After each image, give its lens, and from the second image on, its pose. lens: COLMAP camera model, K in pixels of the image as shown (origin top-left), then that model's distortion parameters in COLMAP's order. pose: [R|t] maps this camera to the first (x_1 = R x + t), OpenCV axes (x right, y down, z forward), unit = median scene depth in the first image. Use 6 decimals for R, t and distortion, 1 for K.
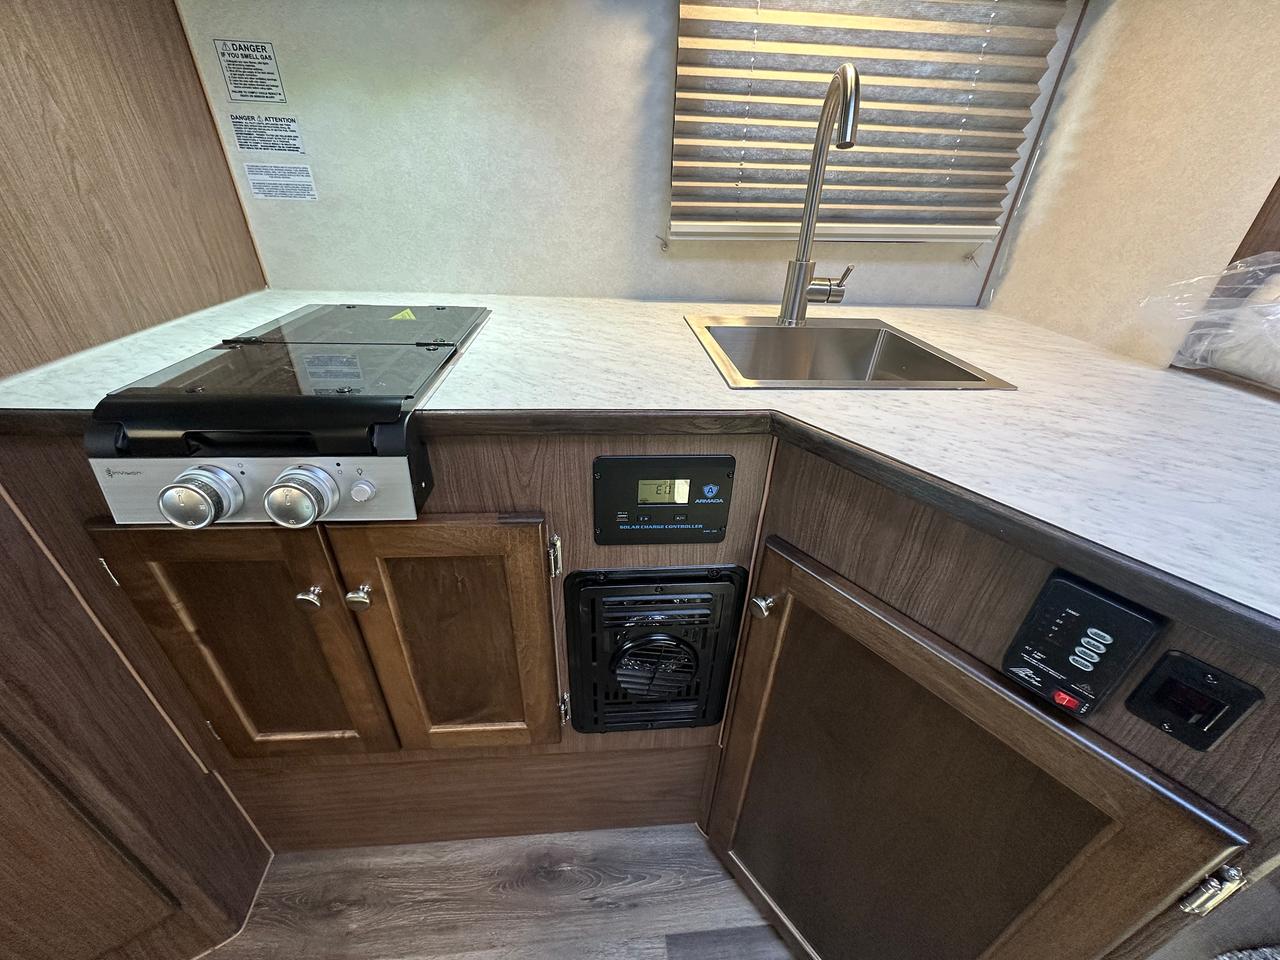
lens RADIAL K [[510.7, 0, 641.2], [0, 510.7, 481.1], [0, 0, 1]] dist [-0.001948, -0.000396]
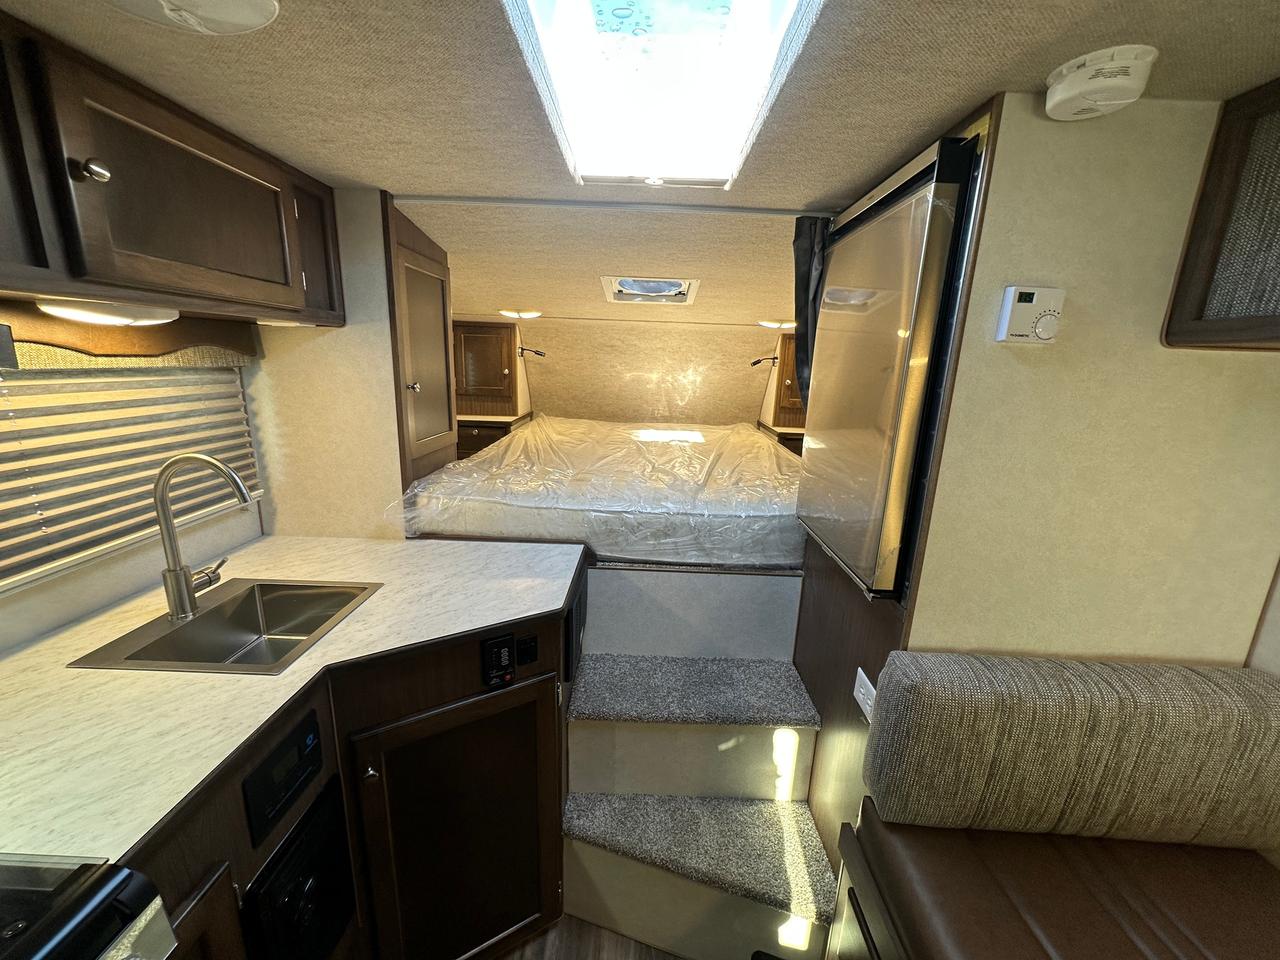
lens RADIAL K [[510.7, 0, 639.3], [0, 510.7, 485.6], [0, 0, 1]] dist [-0.001948, -0.000396]
pose [[0.100225, -0.267887, 0.958223, -0.697577], [0.481328, 0.855934, 0.188946, -0.304170], [-0.870792, 0.442283, 0.214727, -0.318379]]
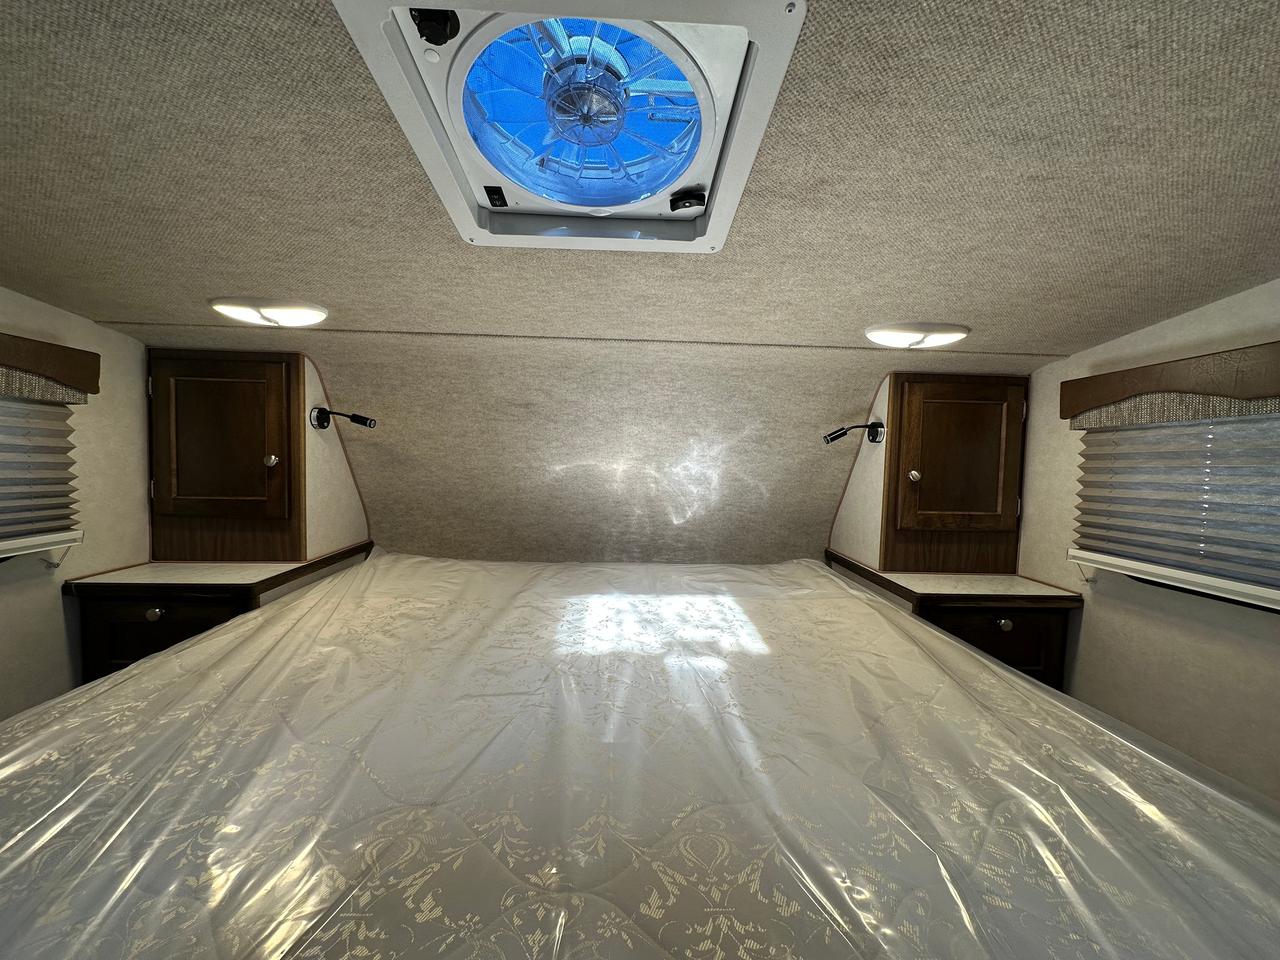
lens RADIAL K [[510.7, 0, 636.3], [0, 510.7, 481.4], [0, 0, 1]] dist [-0.001948, -0.000396]
pose [[0.054161, -0.082608, 0.995109, 1.330255], [0.493612, 0.868505, 0.045233, -0.237589], [-0.867994, 0.488748, 0.087815, -0.148630]]
